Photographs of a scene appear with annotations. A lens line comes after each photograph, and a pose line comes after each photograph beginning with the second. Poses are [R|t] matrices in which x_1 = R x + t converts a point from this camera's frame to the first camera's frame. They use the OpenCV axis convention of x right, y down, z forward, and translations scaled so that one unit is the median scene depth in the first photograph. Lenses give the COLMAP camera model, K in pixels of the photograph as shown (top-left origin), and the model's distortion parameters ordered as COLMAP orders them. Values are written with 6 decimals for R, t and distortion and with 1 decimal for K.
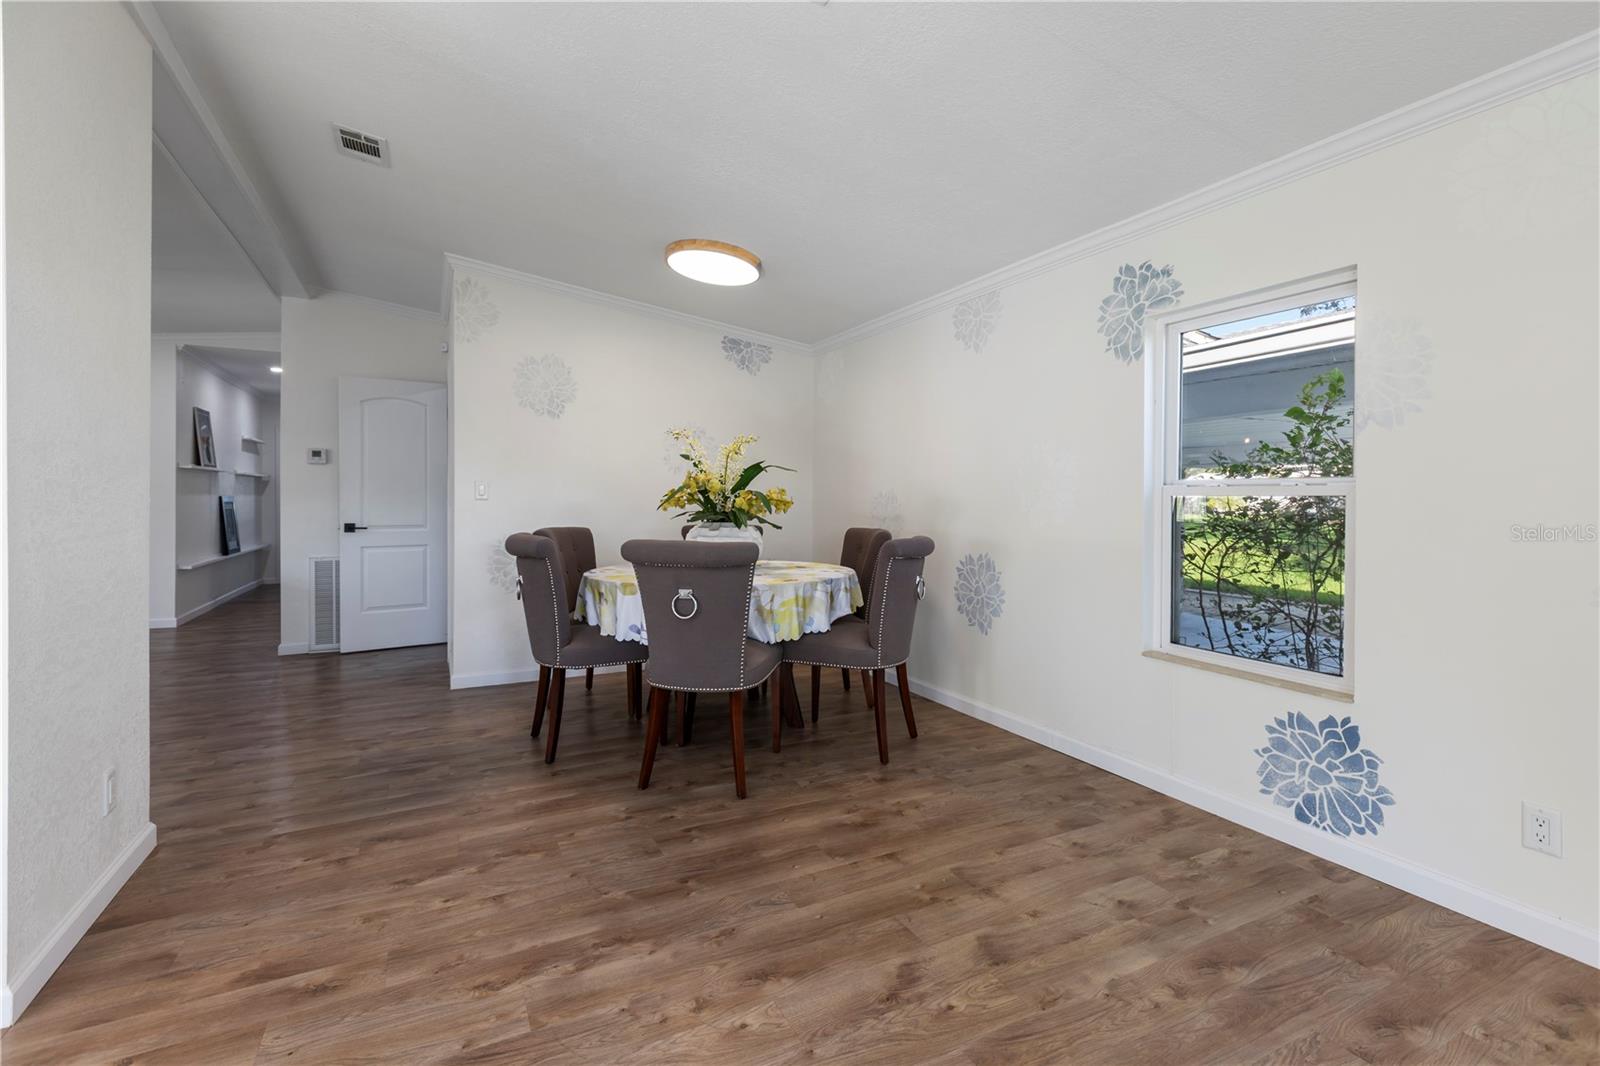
lens RADIAL K [[725.5, 0, 806.1], [0, 725.5, 503.3], [0, 0, 1]] dist [-0.000163, 0.000375]
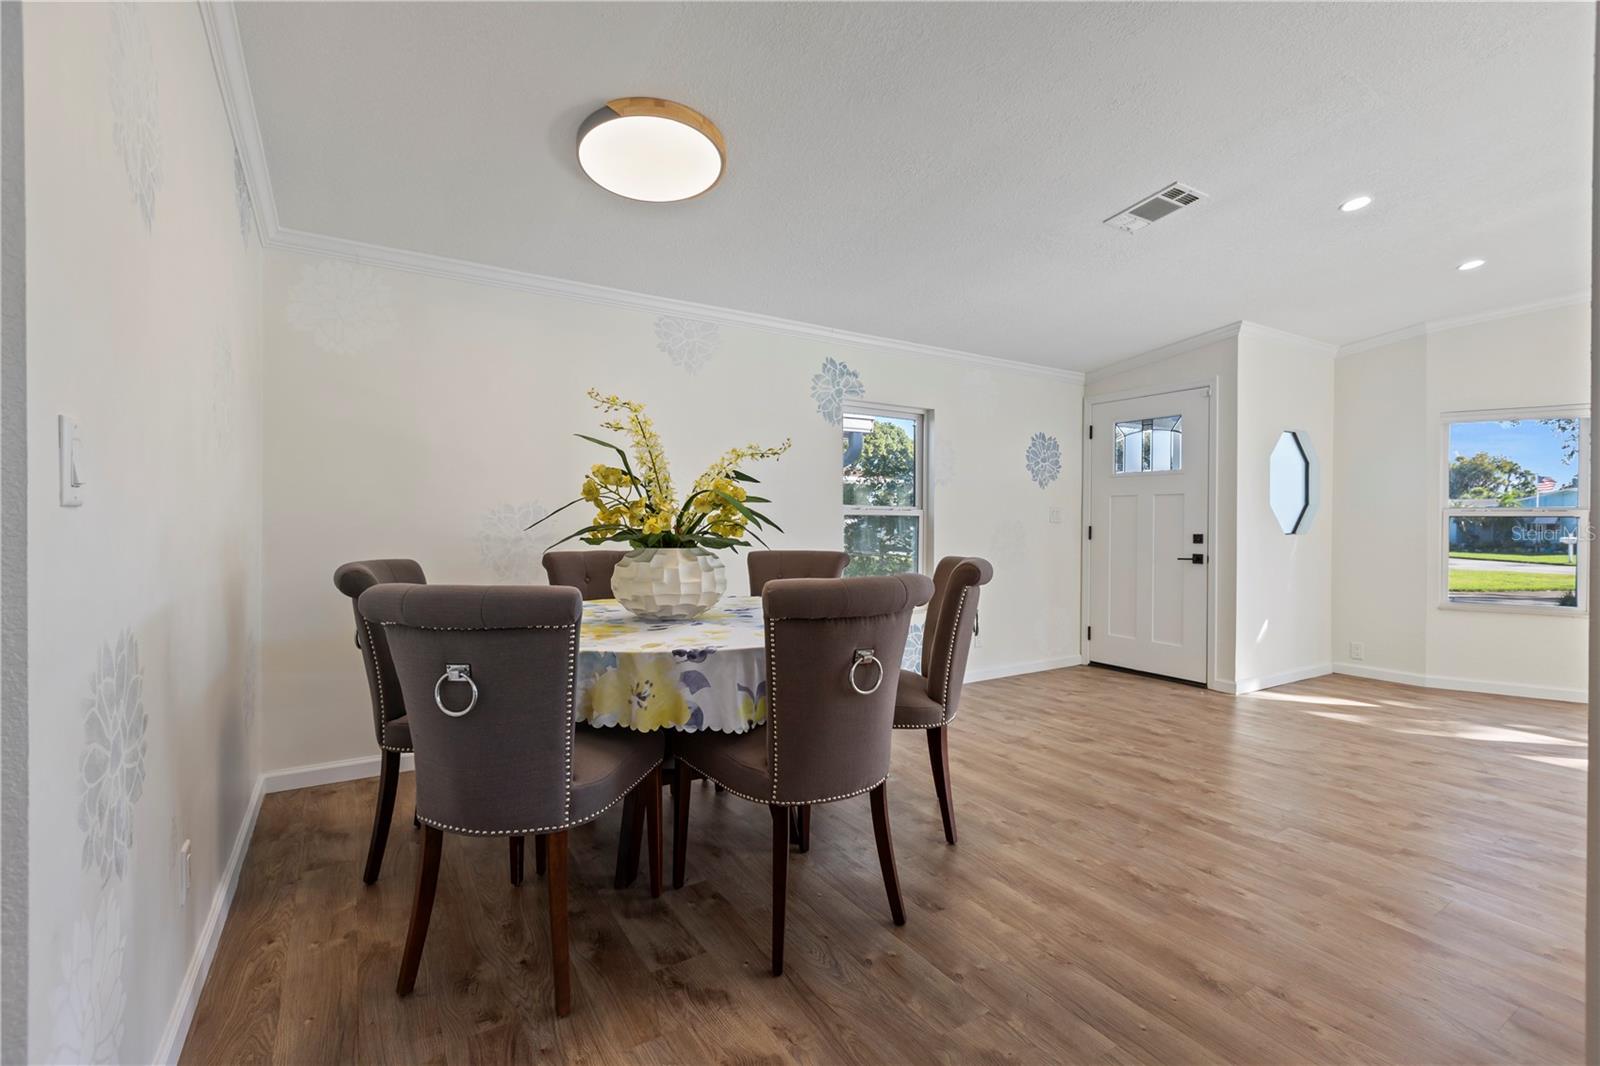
lens RADIAL K [[718.0, 0, 805.7], [0, 718.0, 525.4], [0, 0, 1]] dist [-0.000672, -0.000531]
pose [[-0.084745, -0.008997, 0.996362, -1.043361], [0.000989, 0.999958, 0.009114, -0.001534], [-0.996402, 0.001758, -0.084732, 1.211325]]
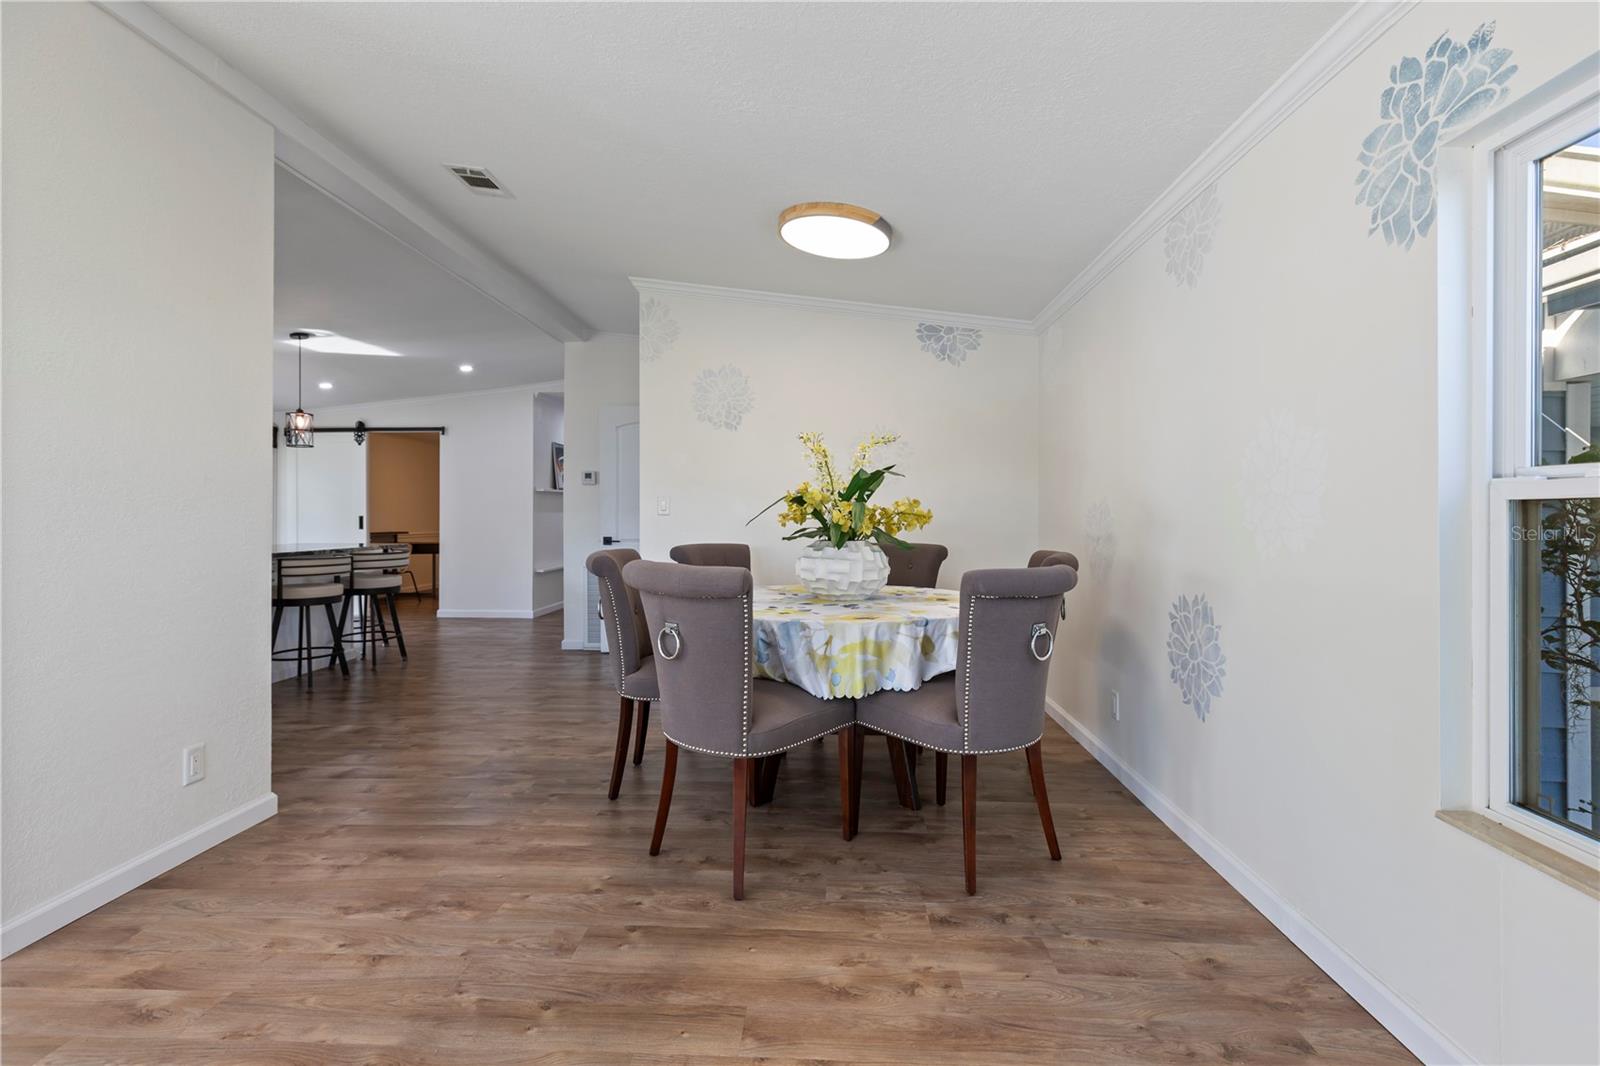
lens RADIAL K [[716.4, 0, 800.1], [0, 716.4, 513.9], [0, 0, 1]] dist [-0.000351, -0.000400]
pose [[0.866261, -0.004812, -0.499568, 0.330740], [0.000734, 0.999965, -0.008358, 0.003034], [0.499591, 0.006873, 0.866234, 0.348144]]
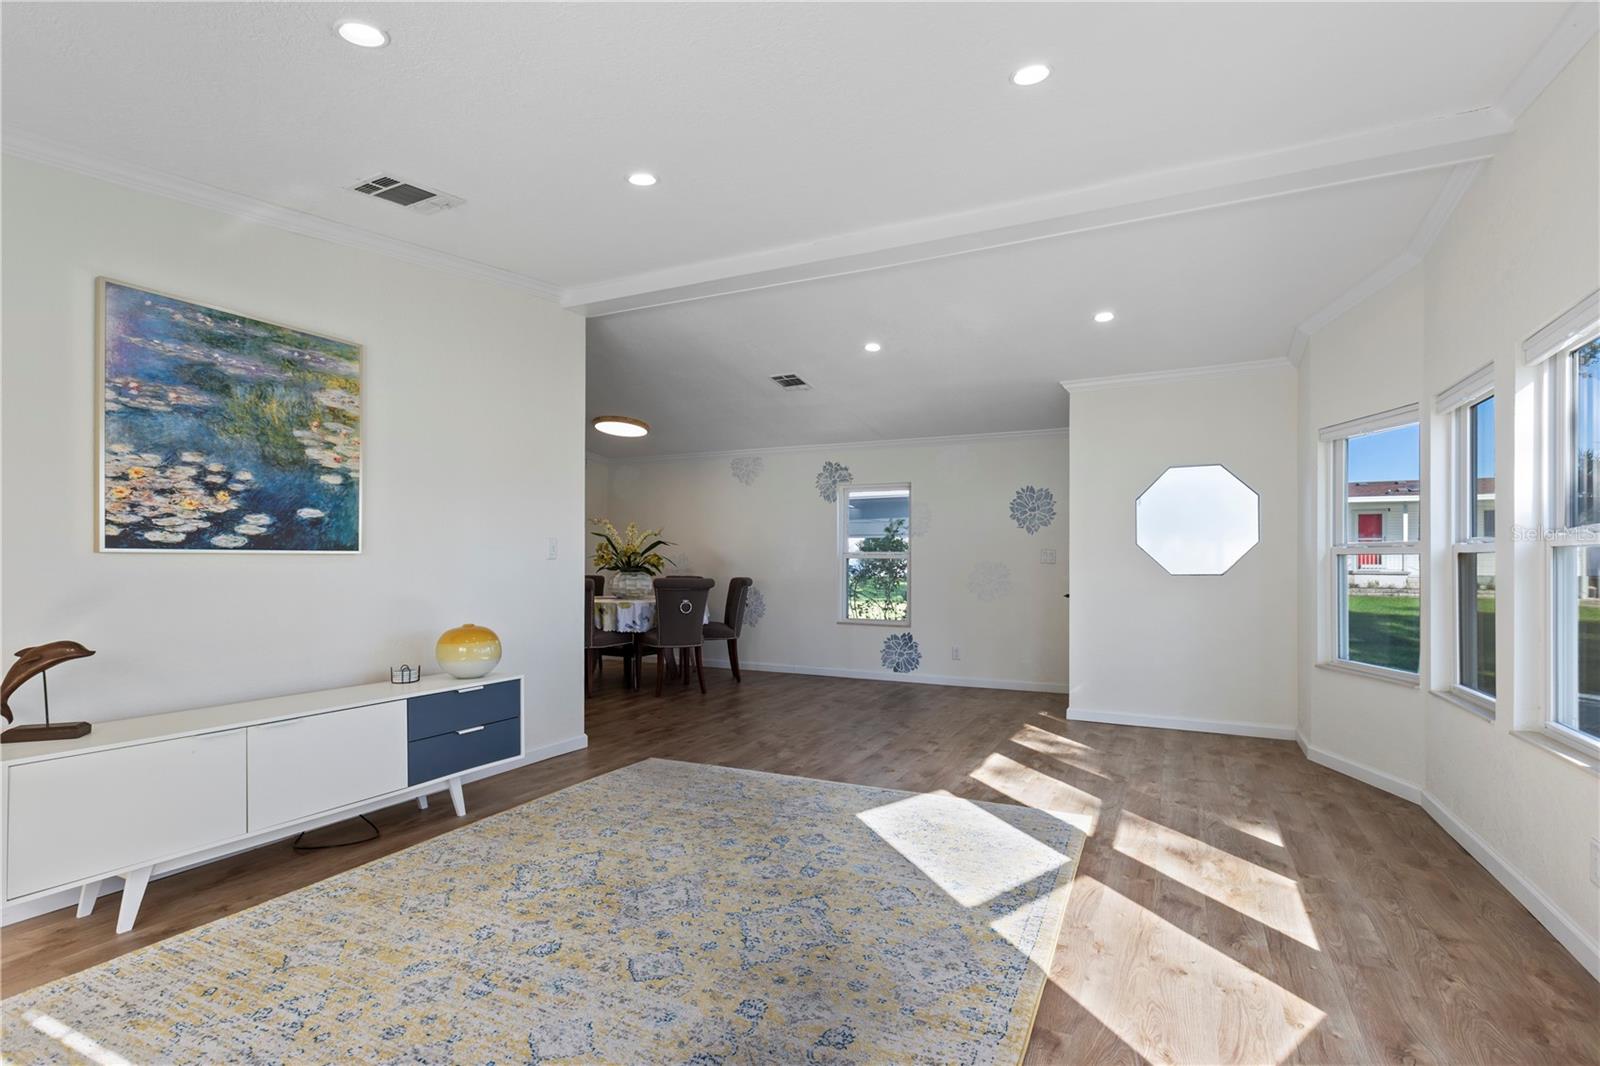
lens RADIAL K [[773.4, 0, 795.3], [0, 773.4, 561.5], [0, 0, 1]] dist [-0.000076, -0.000113]
pose [[0.802582, 0.001561, 0.596540, -1.200337], [0.002526, 0.999979, -0.006015, 0.015603], [-0.596537, 0.006334, 0.802561, -1.004106]]
